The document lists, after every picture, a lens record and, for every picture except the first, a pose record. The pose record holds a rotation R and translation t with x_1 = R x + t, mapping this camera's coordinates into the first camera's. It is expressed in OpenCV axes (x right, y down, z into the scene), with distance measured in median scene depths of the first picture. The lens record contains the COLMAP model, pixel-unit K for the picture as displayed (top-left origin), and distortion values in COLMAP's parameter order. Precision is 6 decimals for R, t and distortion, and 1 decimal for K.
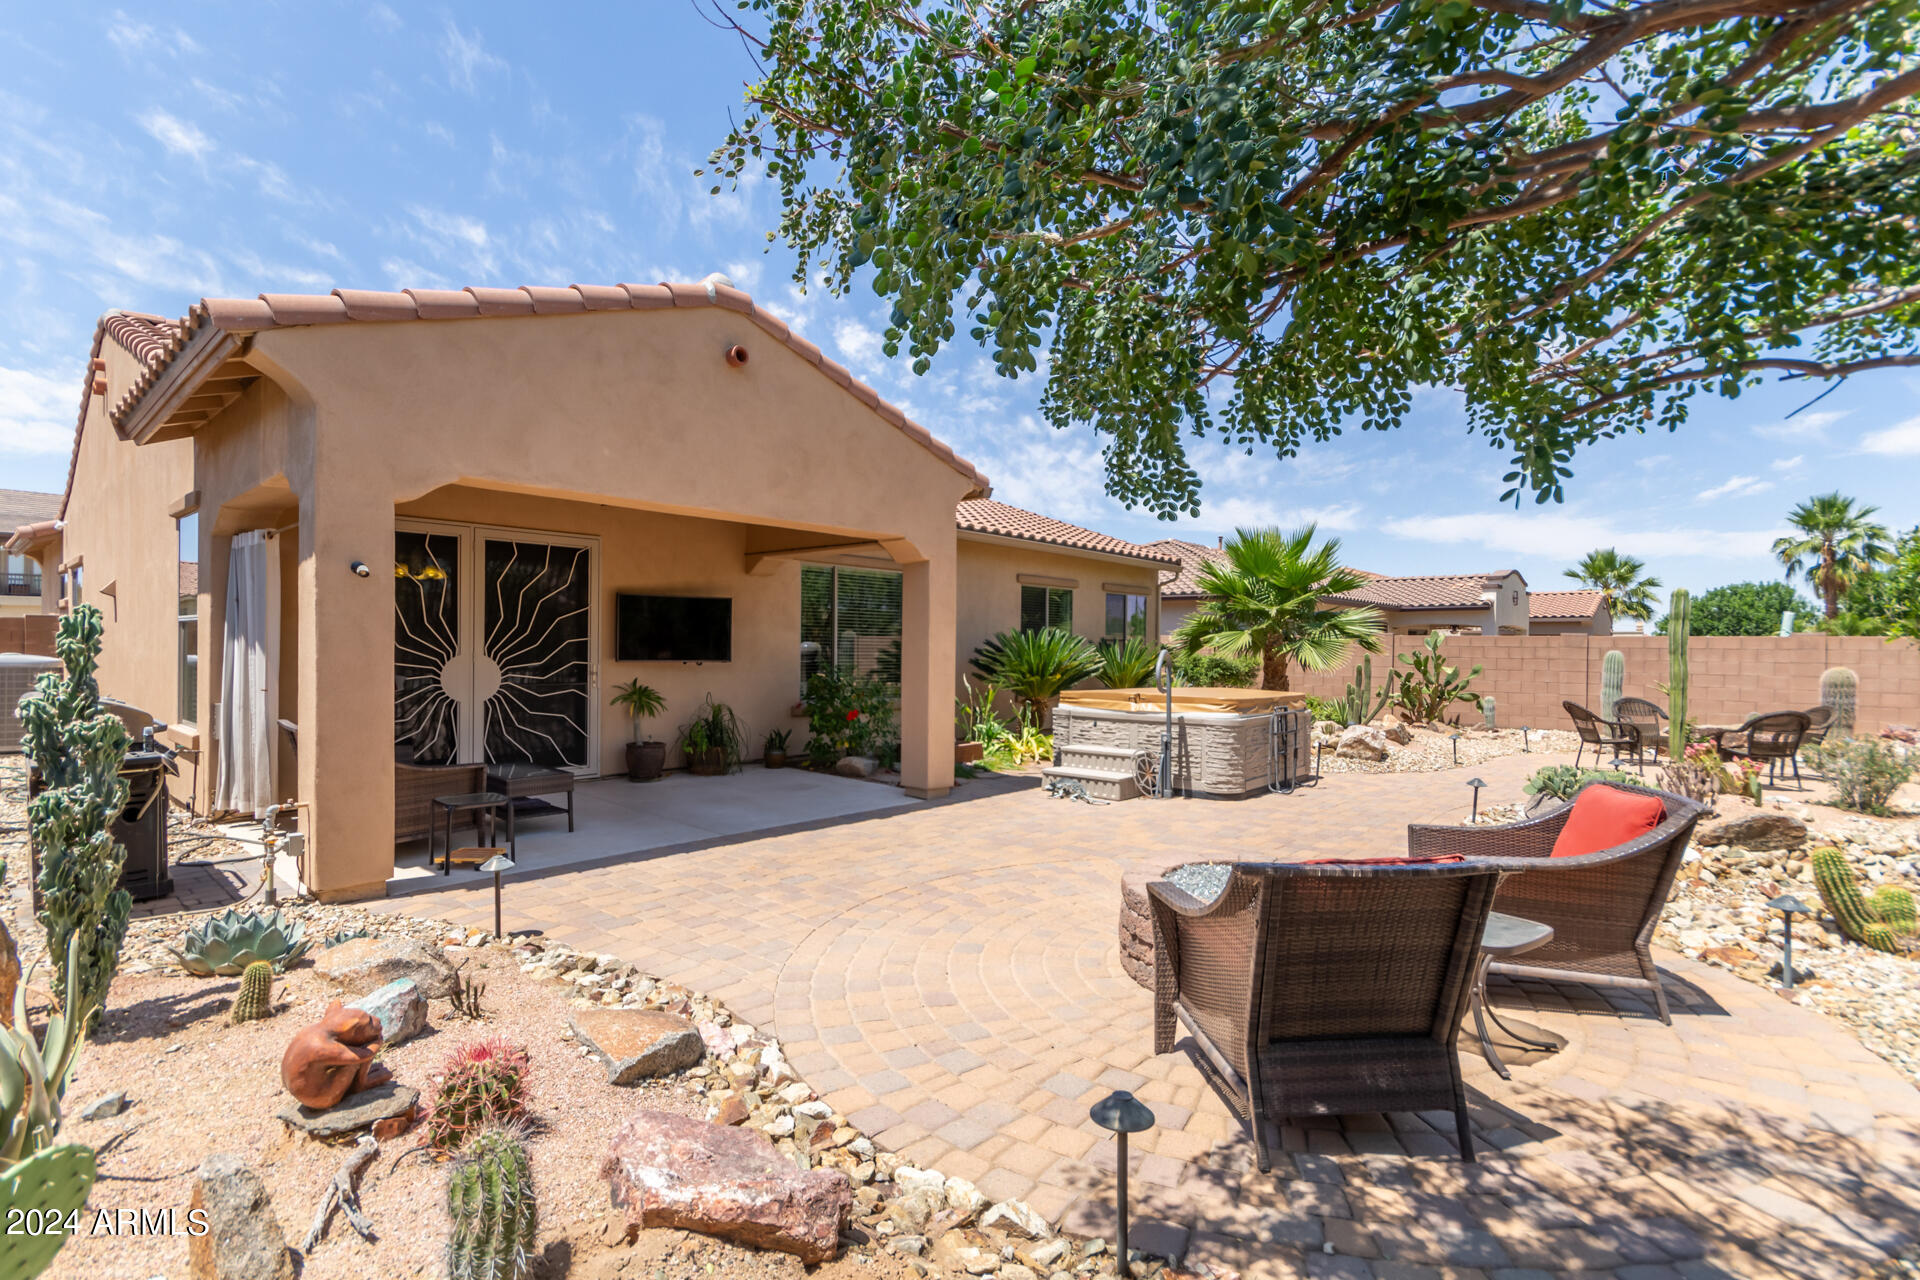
lens RADIAL K [[892.0, 0, 950.5], [0, 892.0, 648.5], [0, 0, 1]] dist [-0.006034, 0.001072]
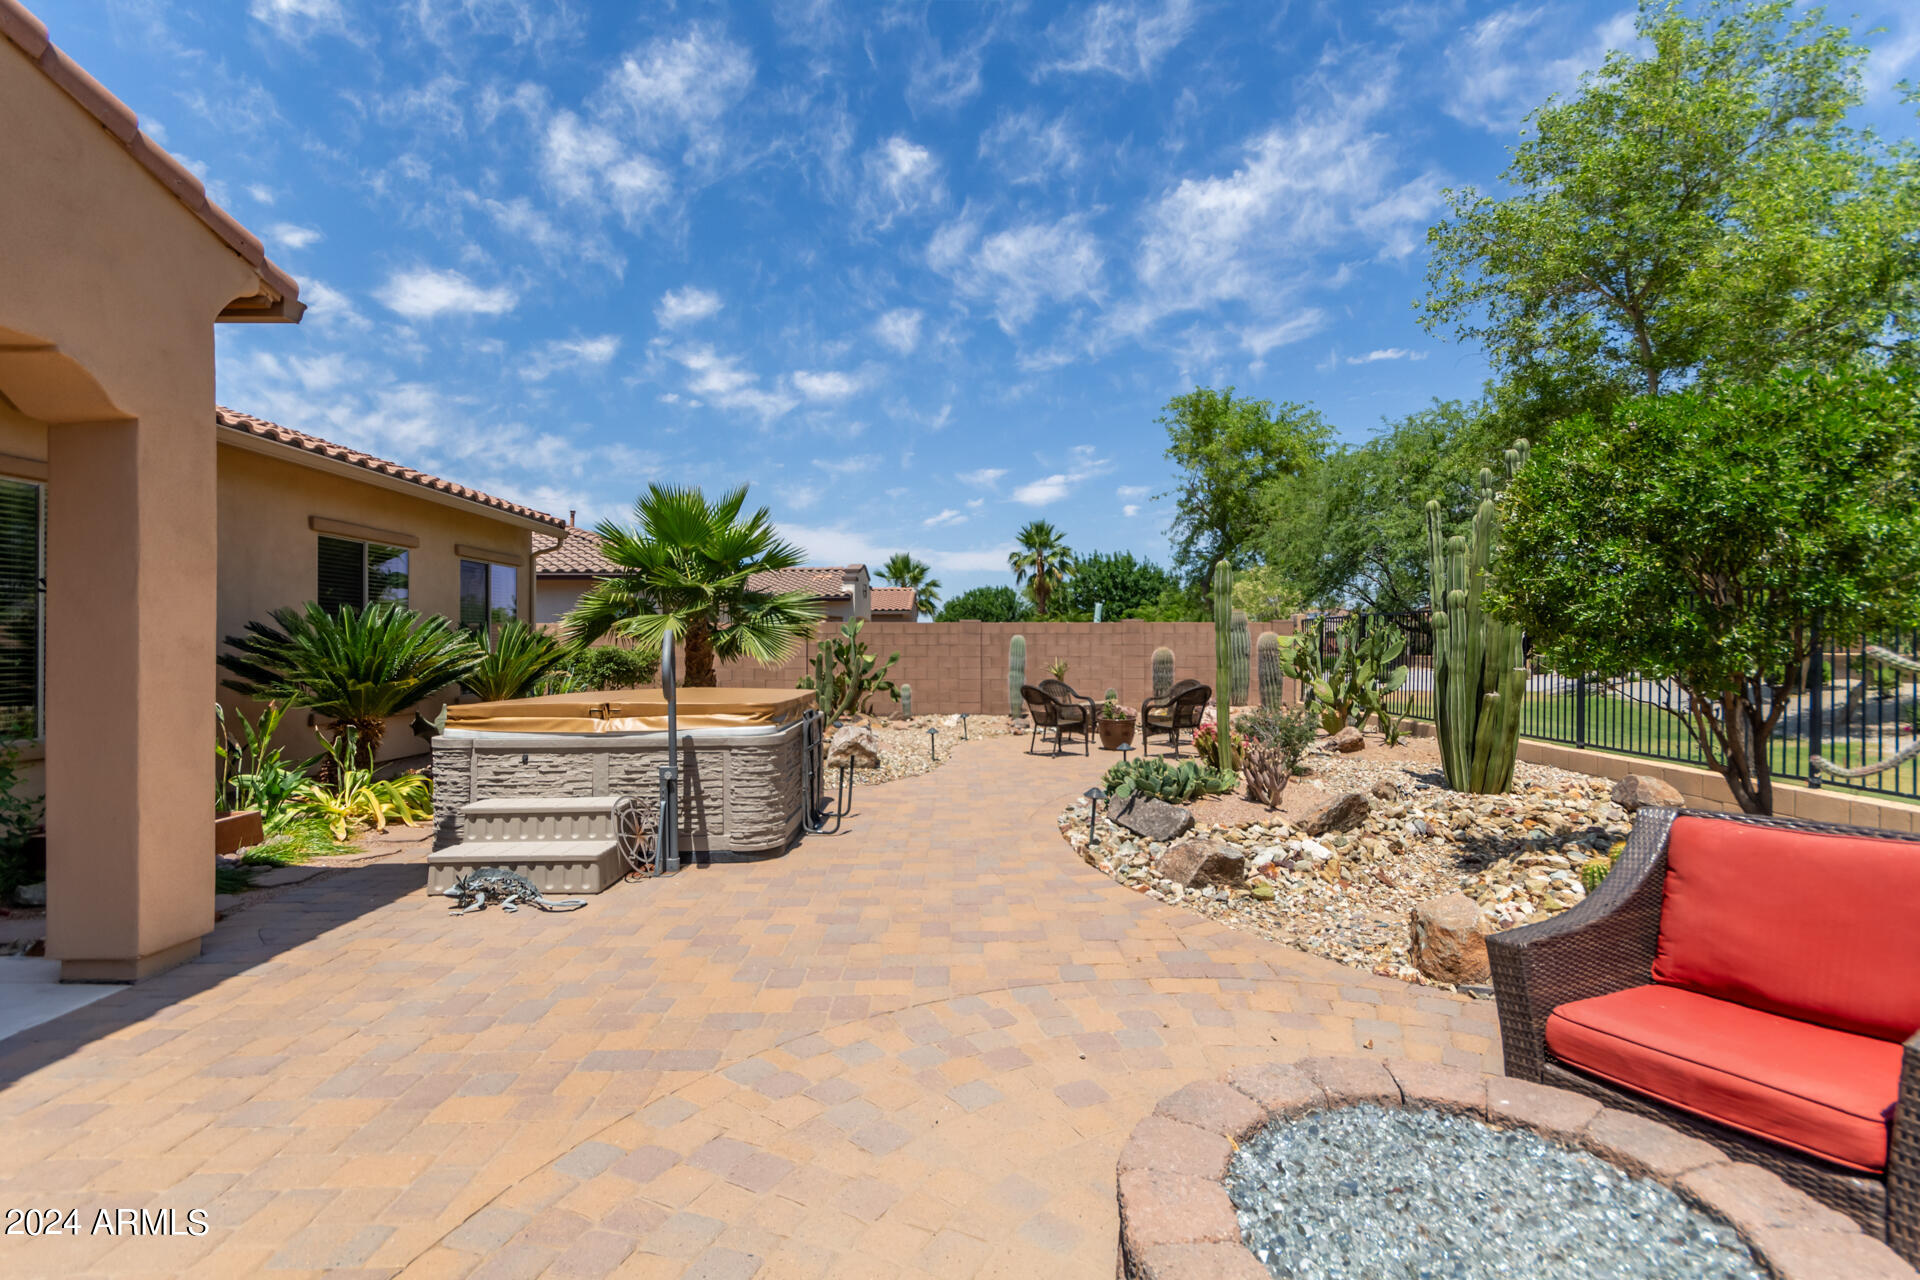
lens RADIAL K [[892.0, 0, 972.0], [0, 892.0, 645.3], [0, 0, 1]] dist [-0.006034, 0.001072]
pose [[0.723691, -0.013101, 0.690000, -0.023145], [0.012801, 0.999903, 0.005559, 0.009783], [-0.690006, 0.004809, 0.723788, 0.340832]]
